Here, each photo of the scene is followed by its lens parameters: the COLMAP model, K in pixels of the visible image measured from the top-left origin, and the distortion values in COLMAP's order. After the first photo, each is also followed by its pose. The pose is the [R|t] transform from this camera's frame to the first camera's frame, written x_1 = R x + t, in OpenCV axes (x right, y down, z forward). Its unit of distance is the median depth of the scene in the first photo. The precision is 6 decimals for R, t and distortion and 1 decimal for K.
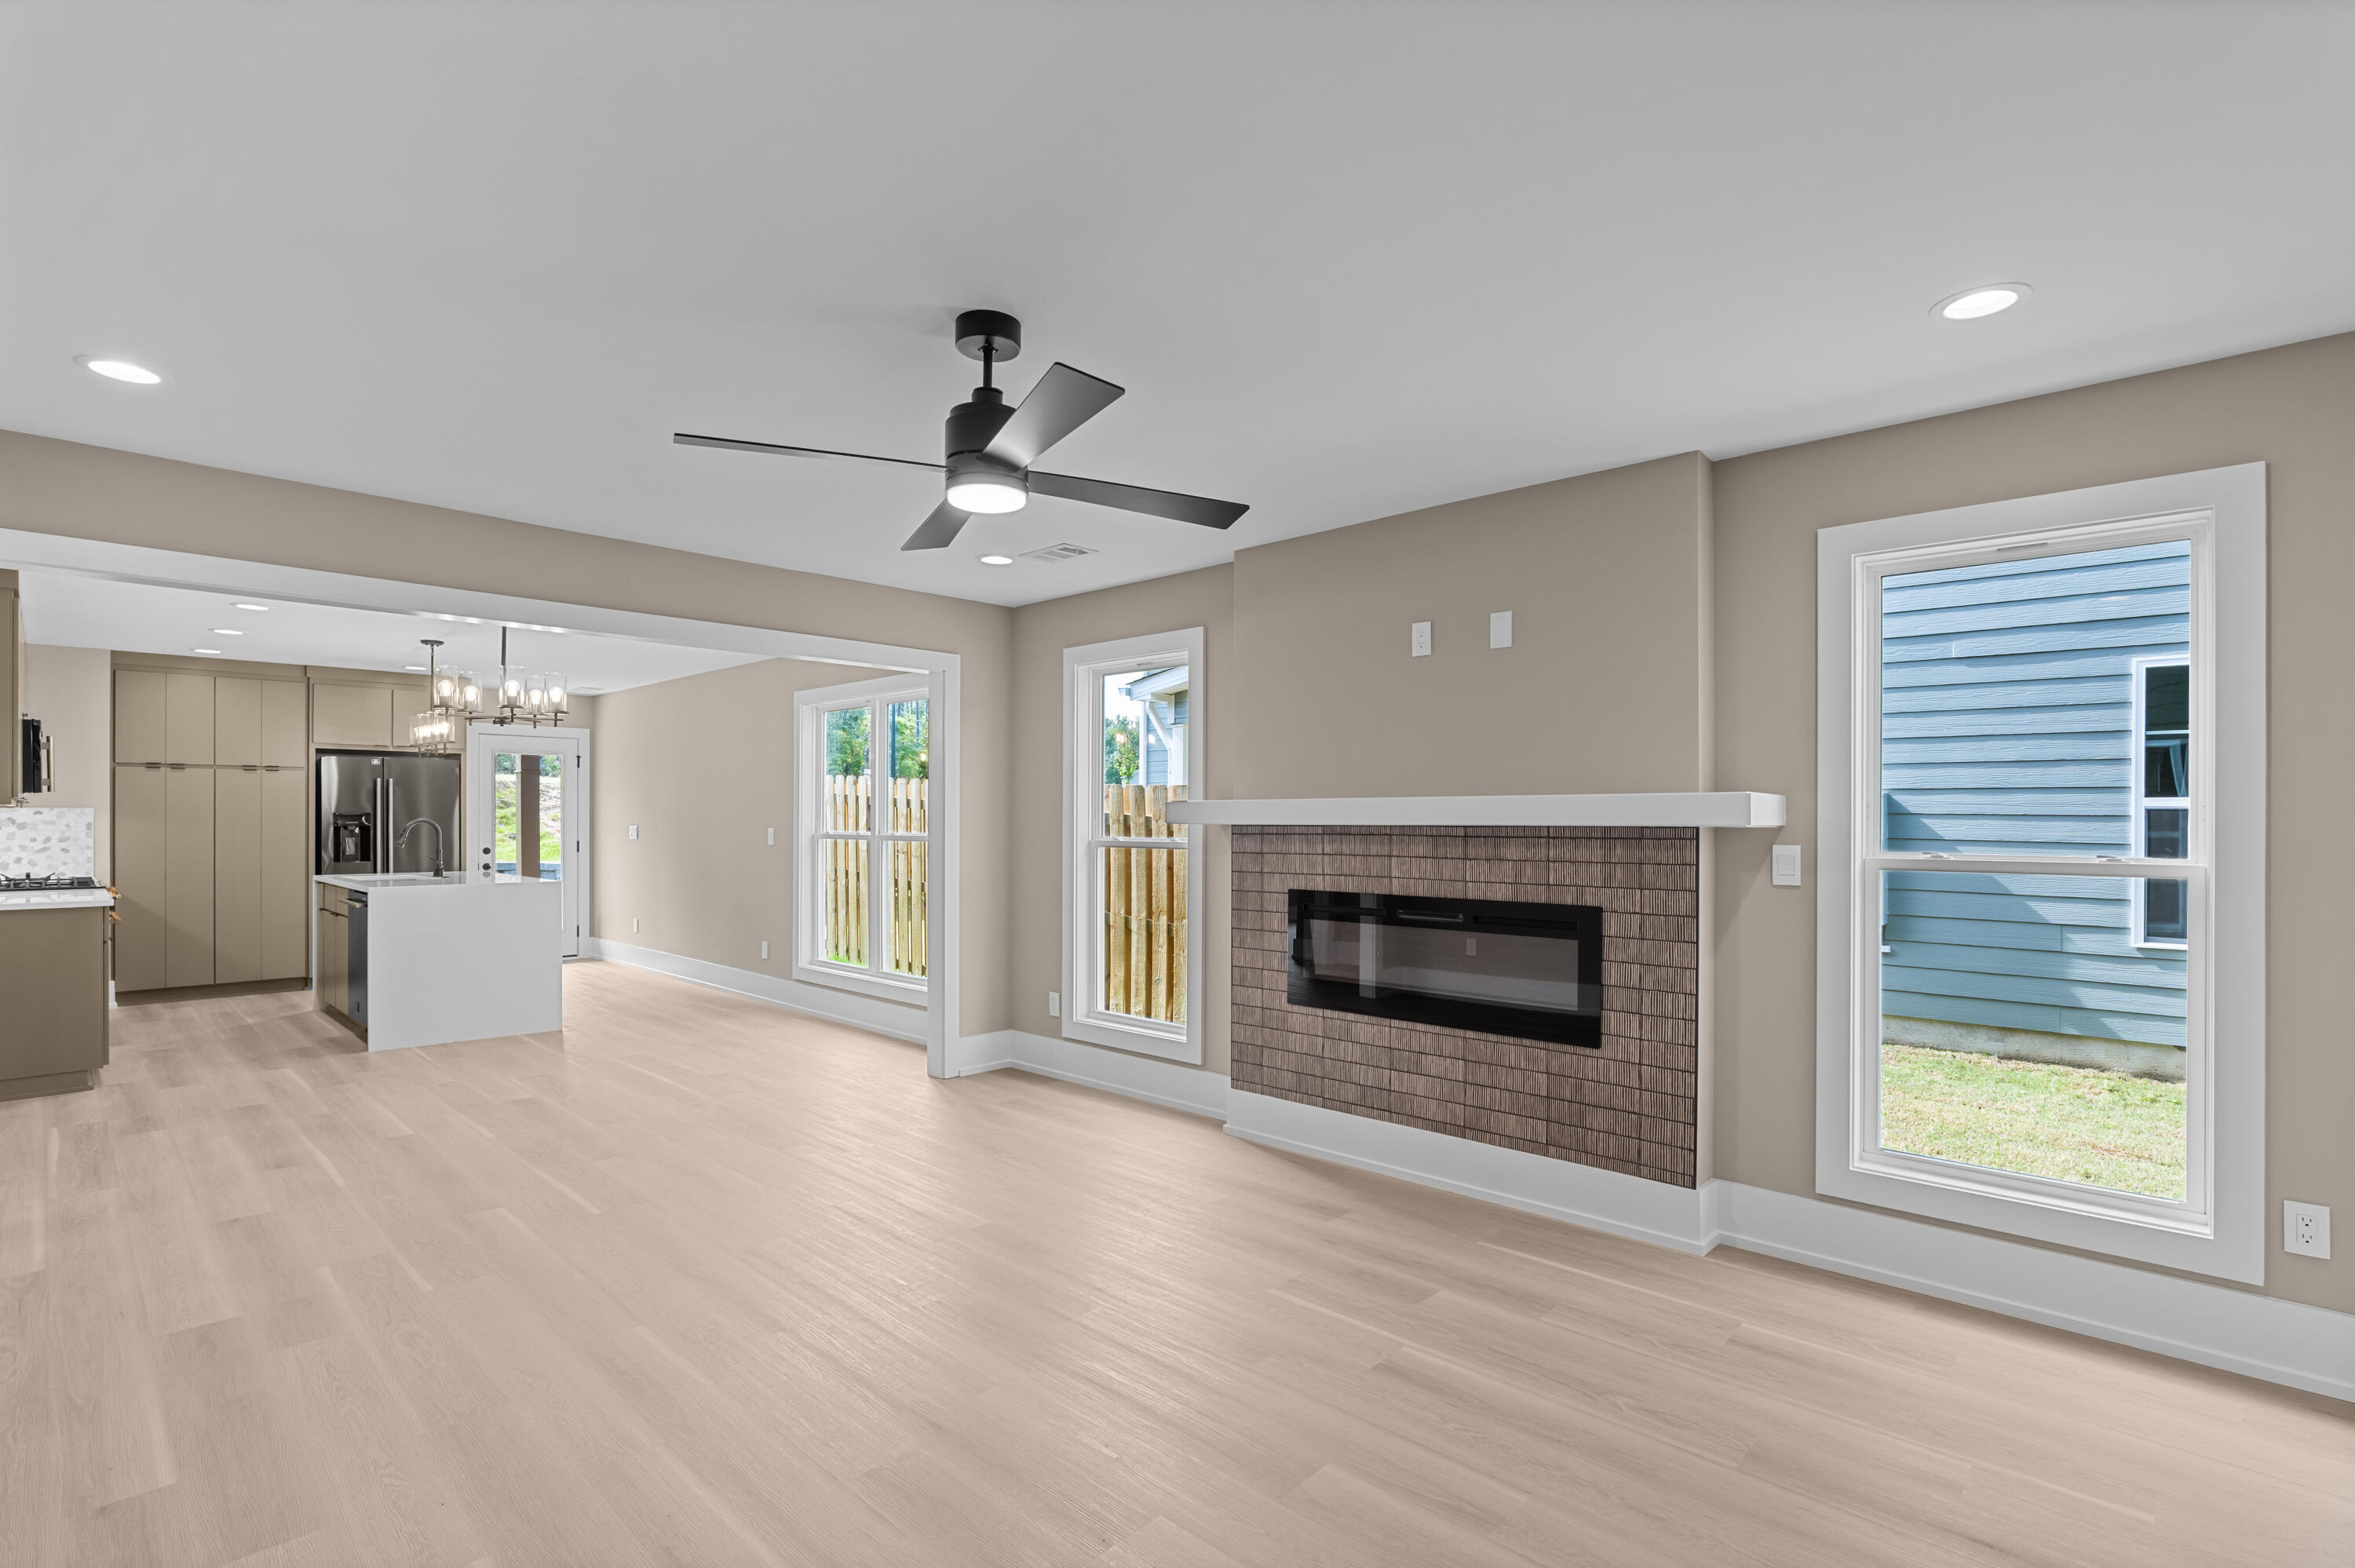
lens RADIAL K [[1088.0, 0, 1169.1], [0, 1088.0, 819.1], [0, 0, 1]] dist [-0.026081, 0.005935]
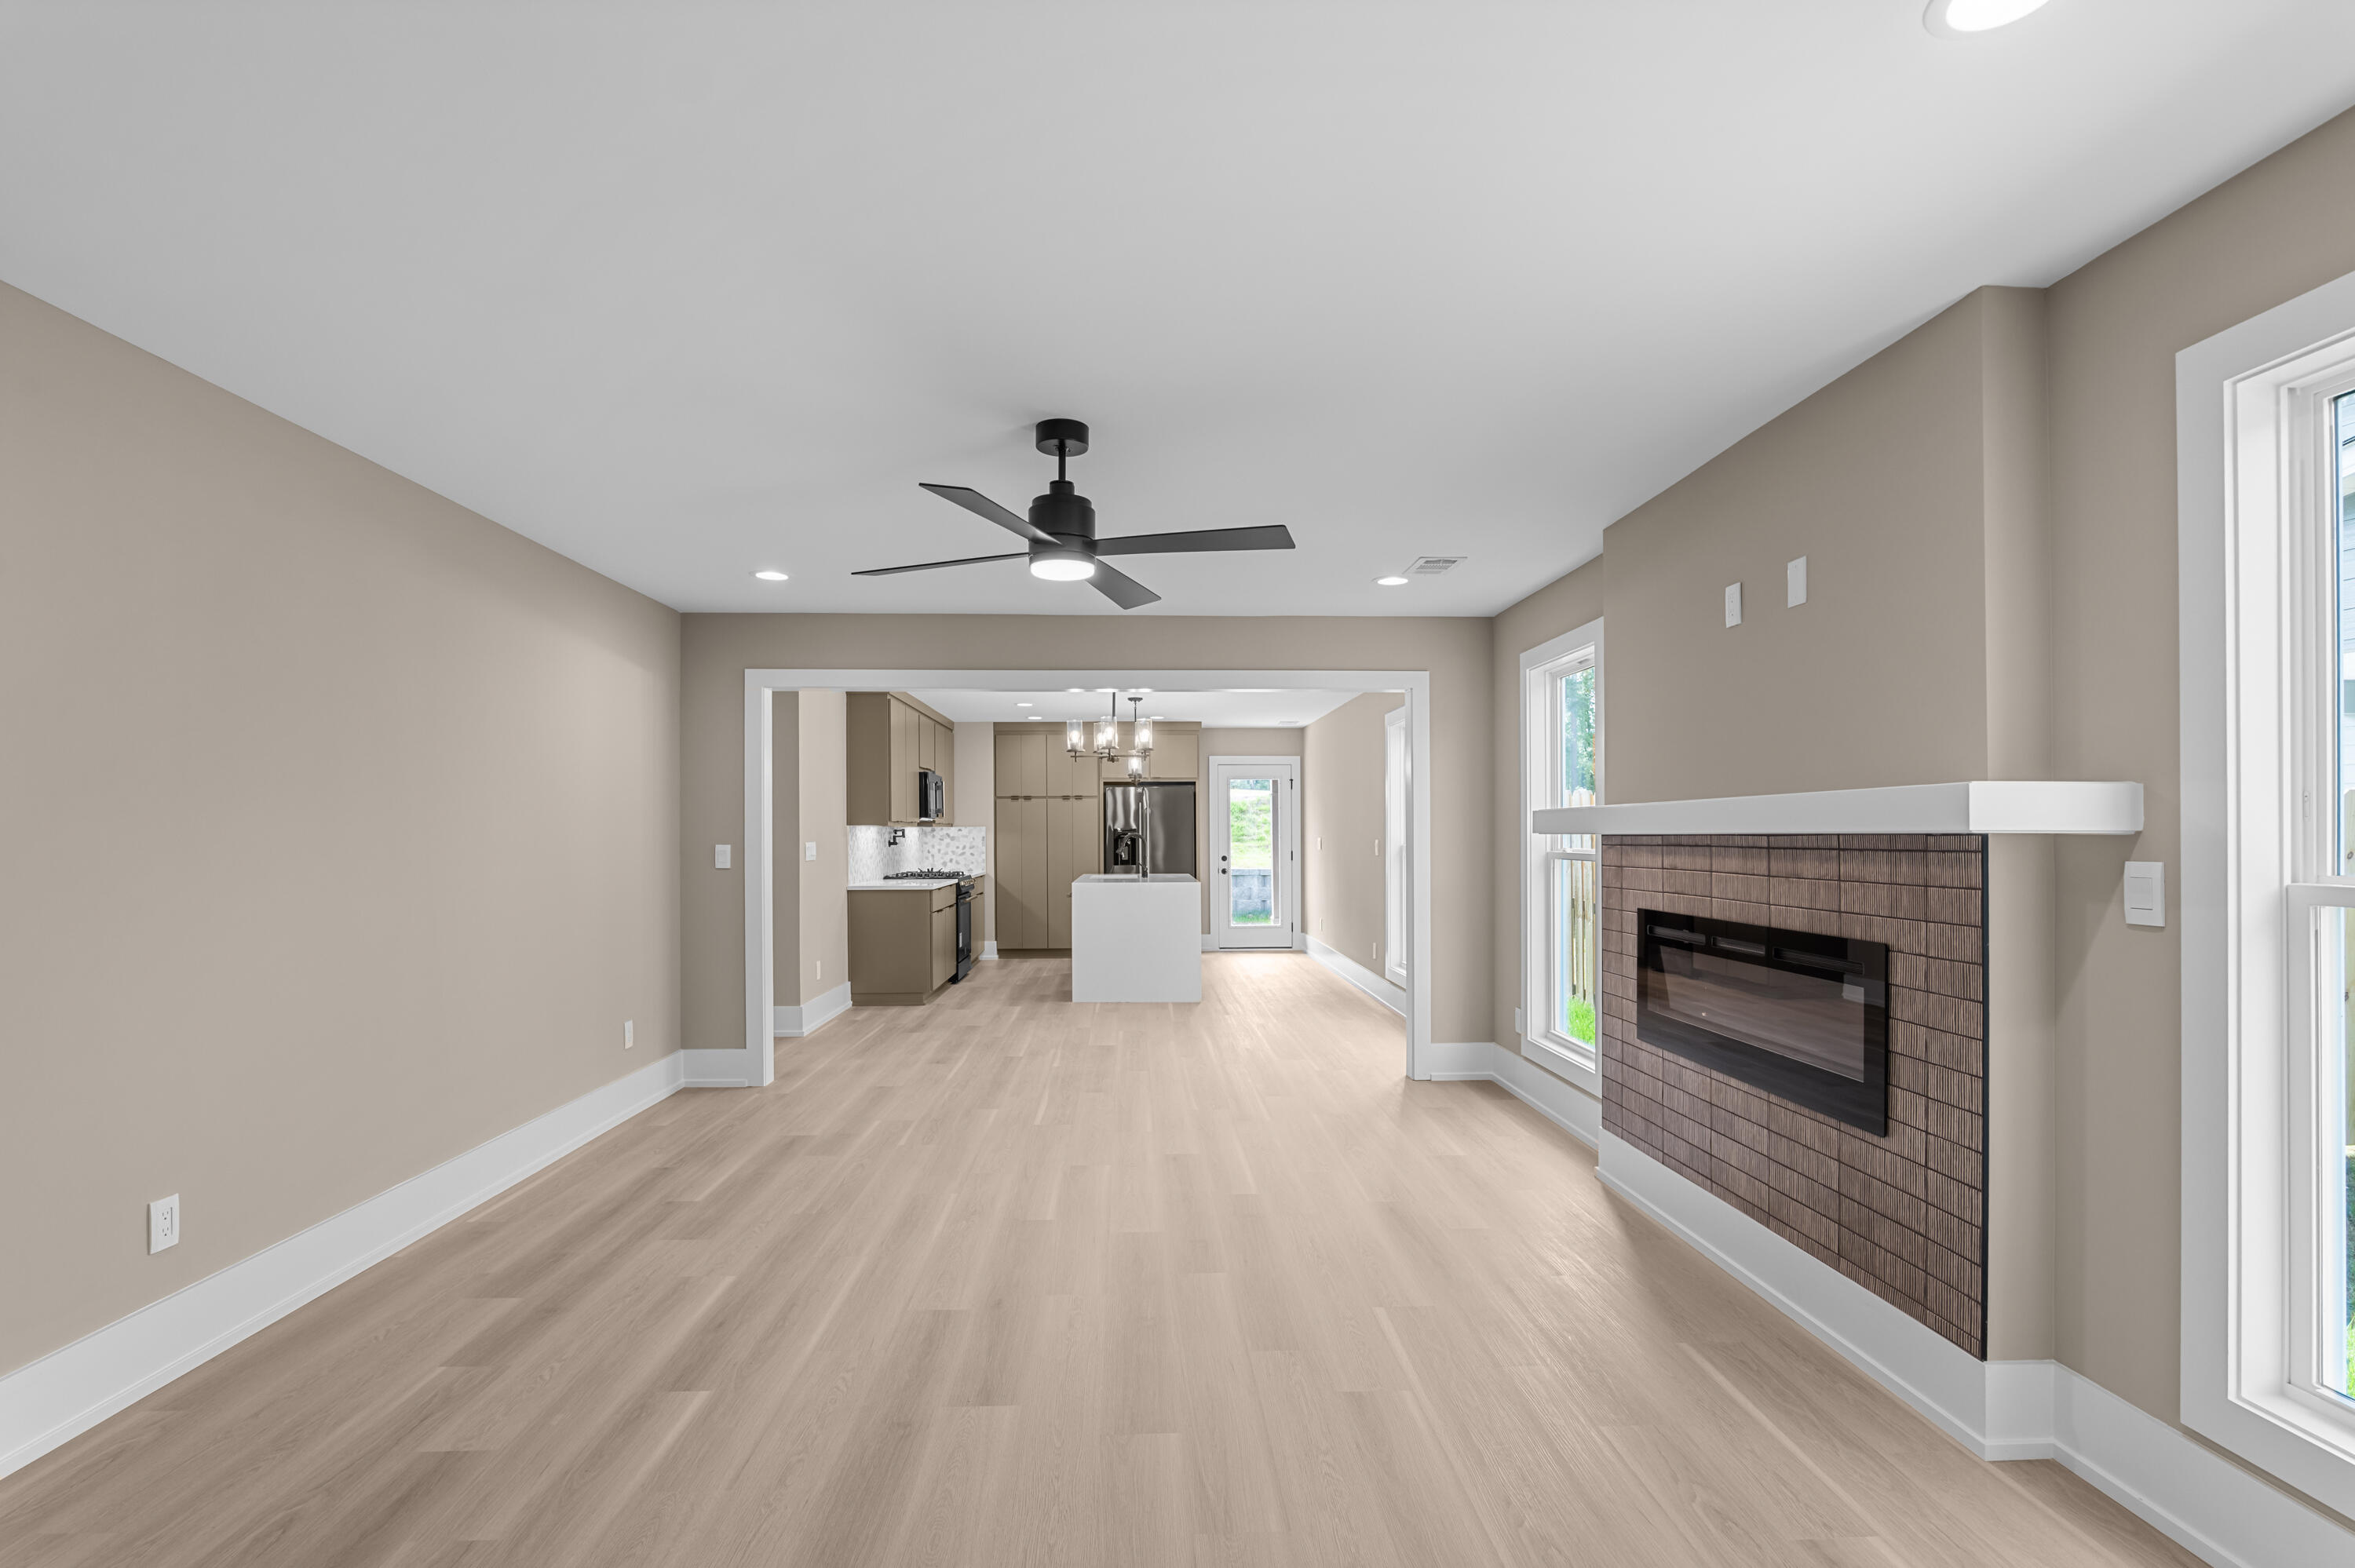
lens RADIAL K [[1088.0, 0, 1173.2], [0, 1088.0, 827.3], [0, 0, 1]] dist [-0.026081, 0.005935]
pose [[0.722383, -0.008568, -0.691440, 0.431188], [0.005441, 0.999963, -0.006707, 0.003430], [0.691471, 0.001083, 0.722403, 0.109892]]
